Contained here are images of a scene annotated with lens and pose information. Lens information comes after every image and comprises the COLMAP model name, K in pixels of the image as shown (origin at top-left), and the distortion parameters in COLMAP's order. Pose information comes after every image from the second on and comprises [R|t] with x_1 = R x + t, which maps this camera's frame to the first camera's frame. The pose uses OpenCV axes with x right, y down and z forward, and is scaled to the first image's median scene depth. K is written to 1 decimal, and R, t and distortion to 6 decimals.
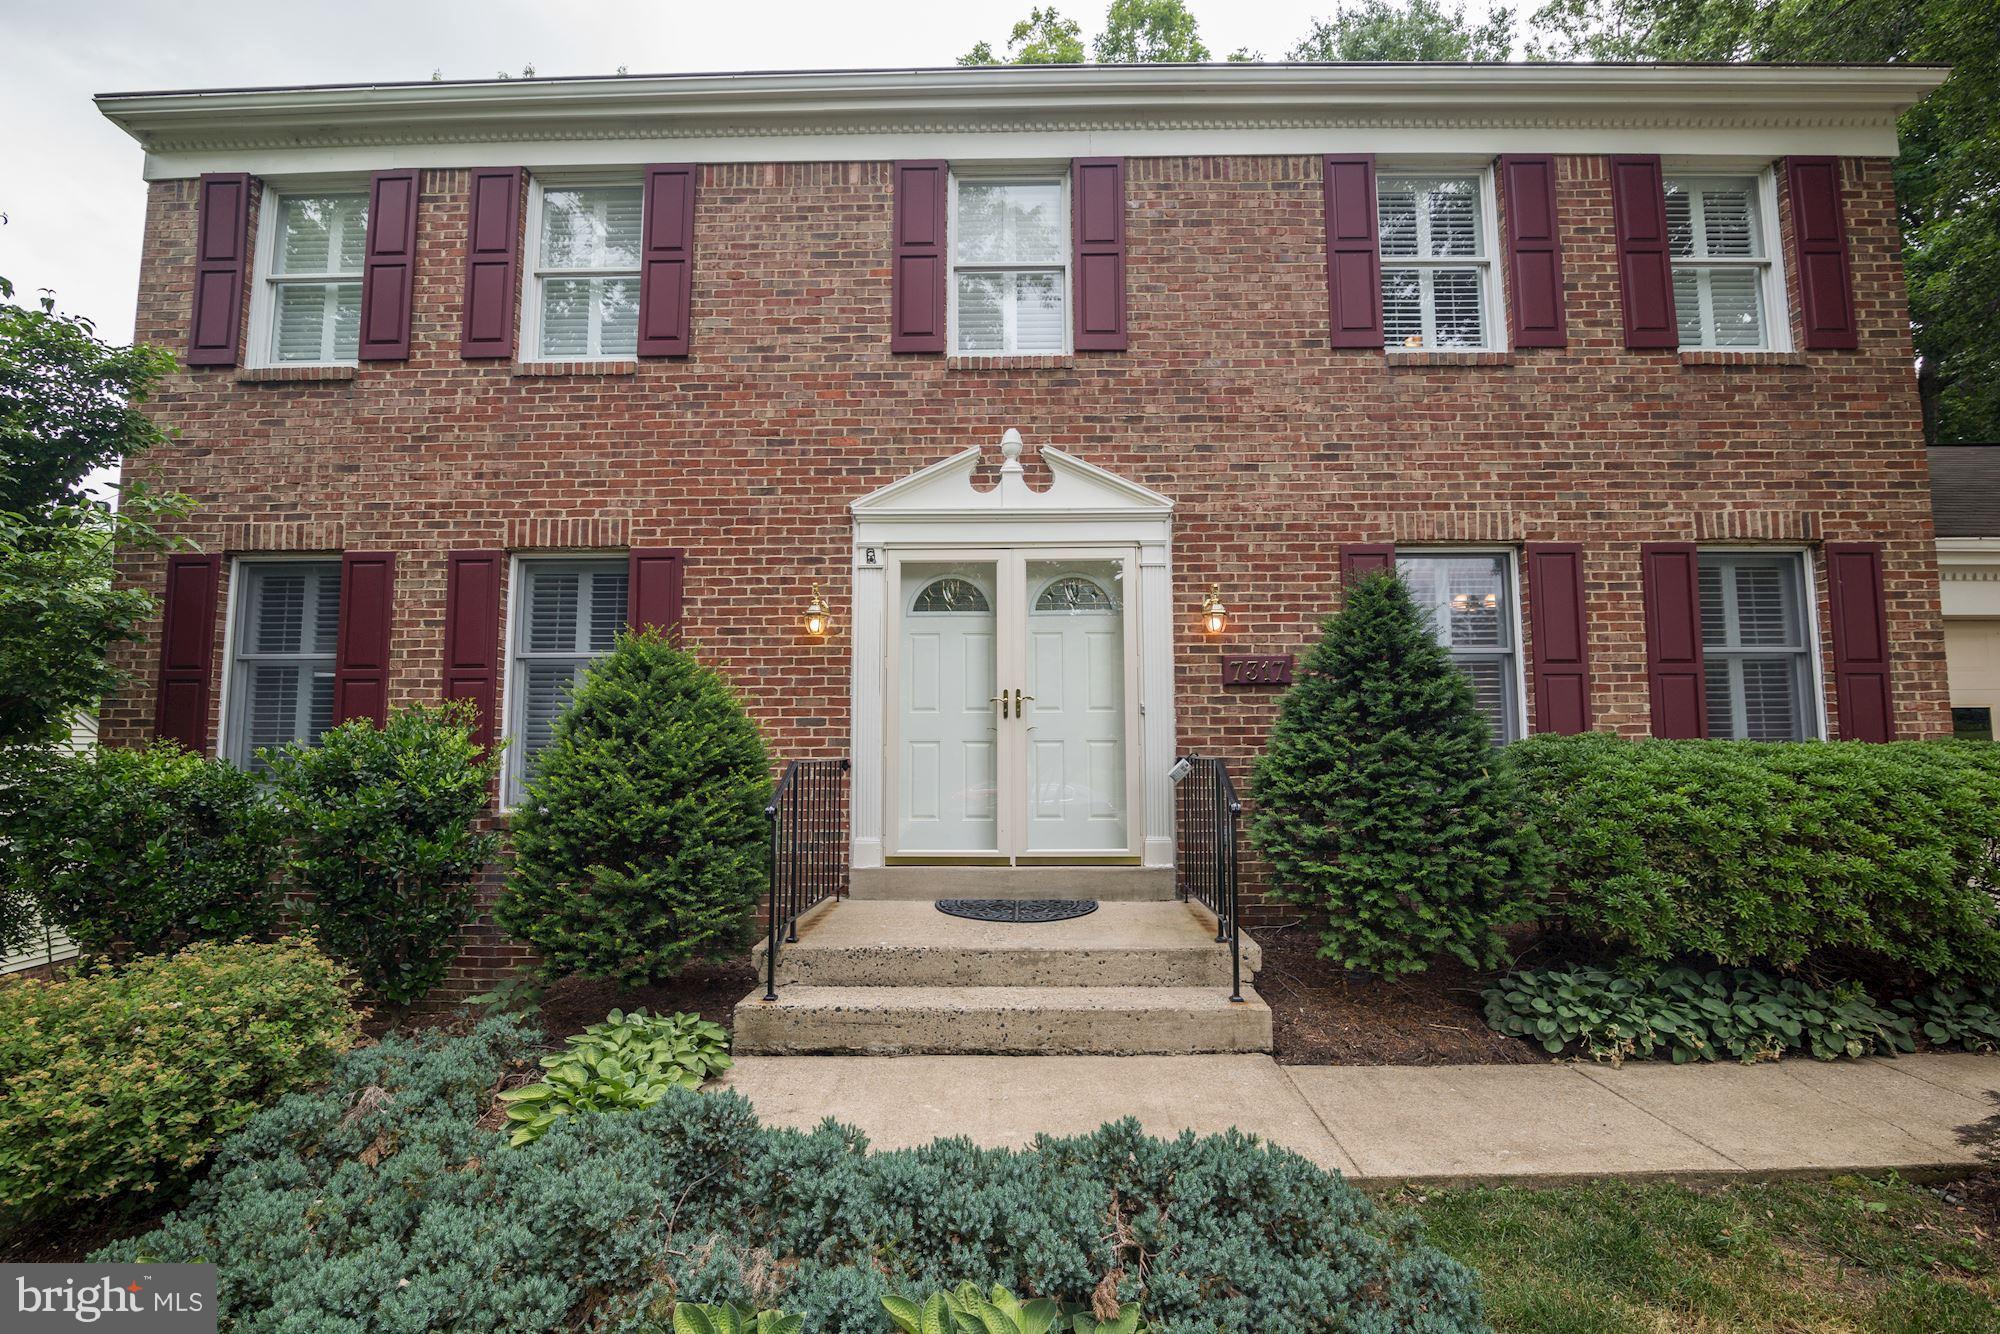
lens RADIAL K [[914.4, 0, 1000.5], [0, 914.4, 666.1], [0, 0, 1]] dist [-0.015867, 0.000268]
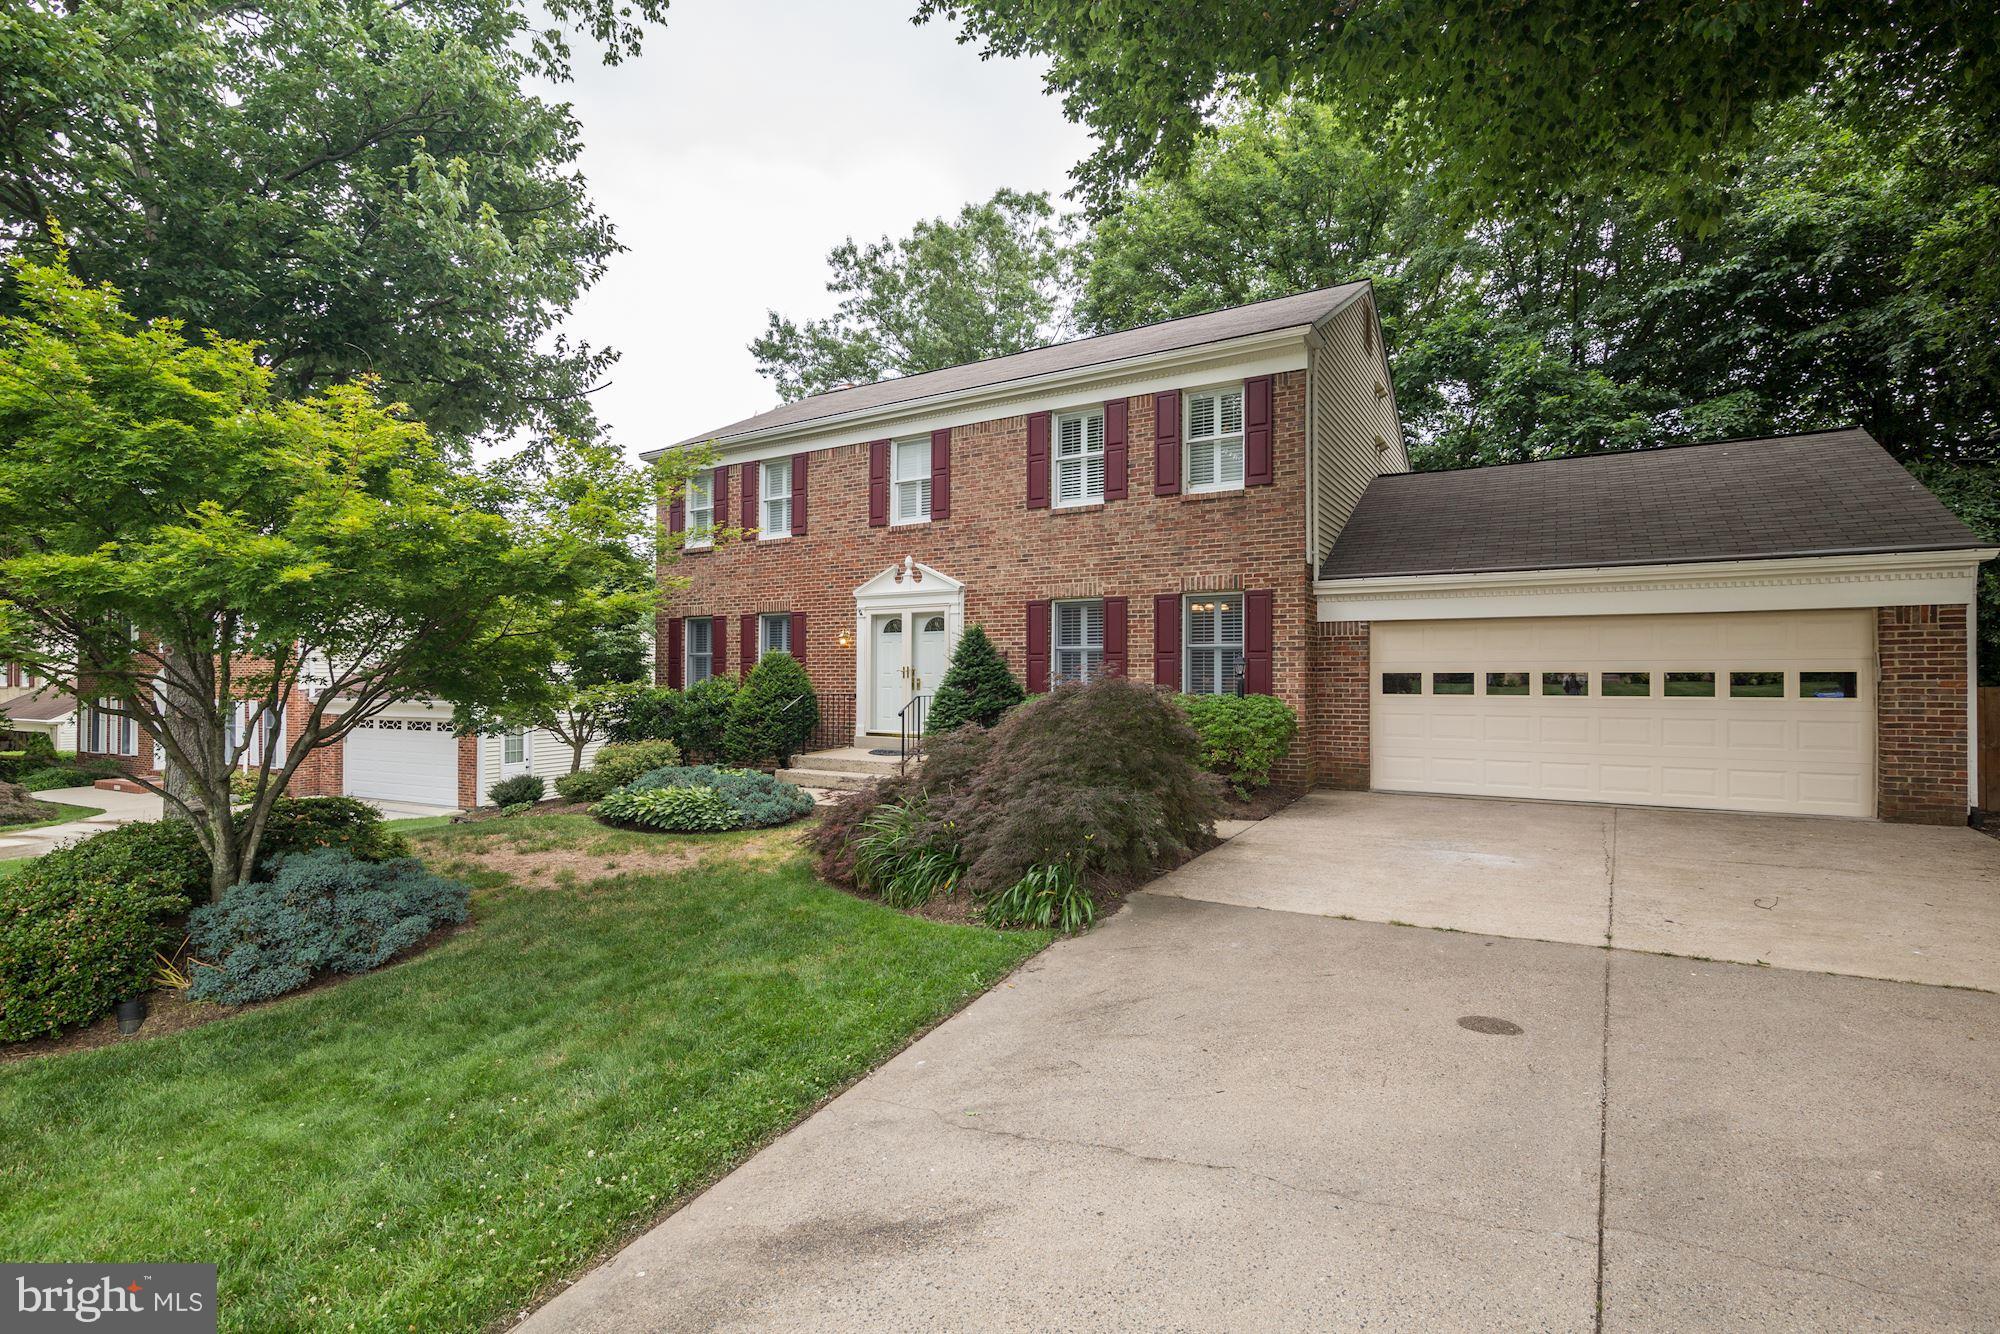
lens RADIAL K [[914.4, 0, 1000.6], [0, 914.4, 672.7], [0, 0, 1]] dist [-0.015867, 0.000268]
pose [[0.863723, 0.001873, -0.503964, 1.416668], [0.043356, 0.996009, 0.078008, -0.132961], [0.502099, -0.089228, 0.860195, -0.950130]]
